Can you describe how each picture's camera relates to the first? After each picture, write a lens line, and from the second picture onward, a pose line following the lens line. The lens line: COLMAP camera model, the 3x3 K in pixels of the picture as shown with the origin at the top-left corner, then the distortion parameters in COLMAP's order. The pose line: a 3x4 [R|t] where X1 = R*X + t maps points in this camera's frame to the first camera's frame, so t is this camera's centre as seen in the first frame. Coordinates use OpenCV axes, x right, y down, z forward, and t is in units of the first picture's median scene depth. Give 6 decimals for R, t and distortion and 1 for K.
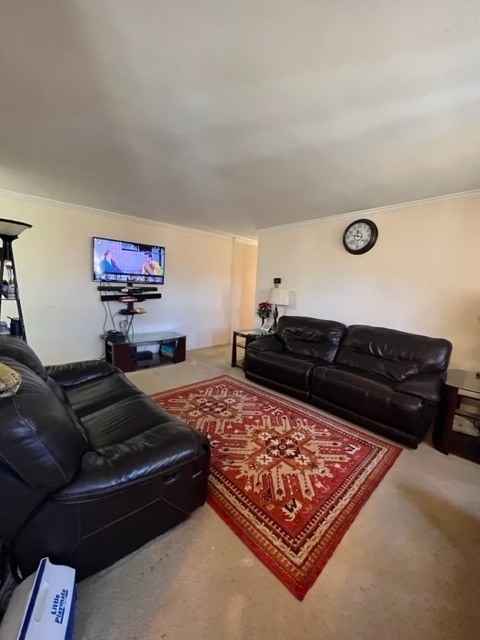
lens RADIAL K [[258.4, 0, 240.0], [0, 258.4, 320.0], [0, 0, 1]] dist [-0.001724, 0.000814]
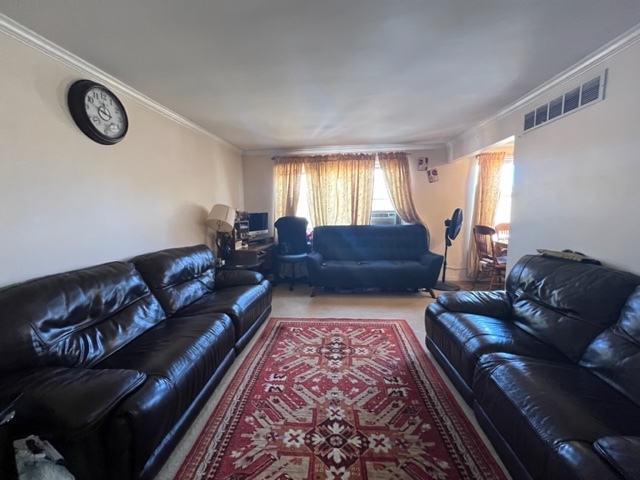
lens RADIAL K [[258.4, 0, 320.0], [0, 258.4, 240.0], [0, 0, 1]] dist [-0.001724, 0.000814]
pose [[-0.675475, -0.125651, 0.726598, -0.470779], [0.073913, 0.968875, 0.236260, -0.200360], [-0.733669, 0.213292, -0.645164, 1.485699]]
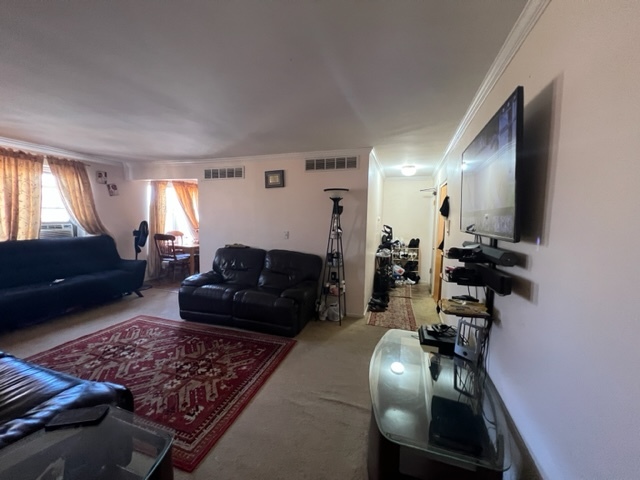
lens RADIAL K [[258.4, 0, 320.0], [0, 258.4, 240.0], [0, 0, 1]] dist [-0.001724, 0.000814]
pose [[-0.868737, -0.024470, -0.494670, -0.038607], [-0.124163, 0.977644, 0.169694, -0.304221], [0.479458, 0.208839, -0.852353, 2.128604]]
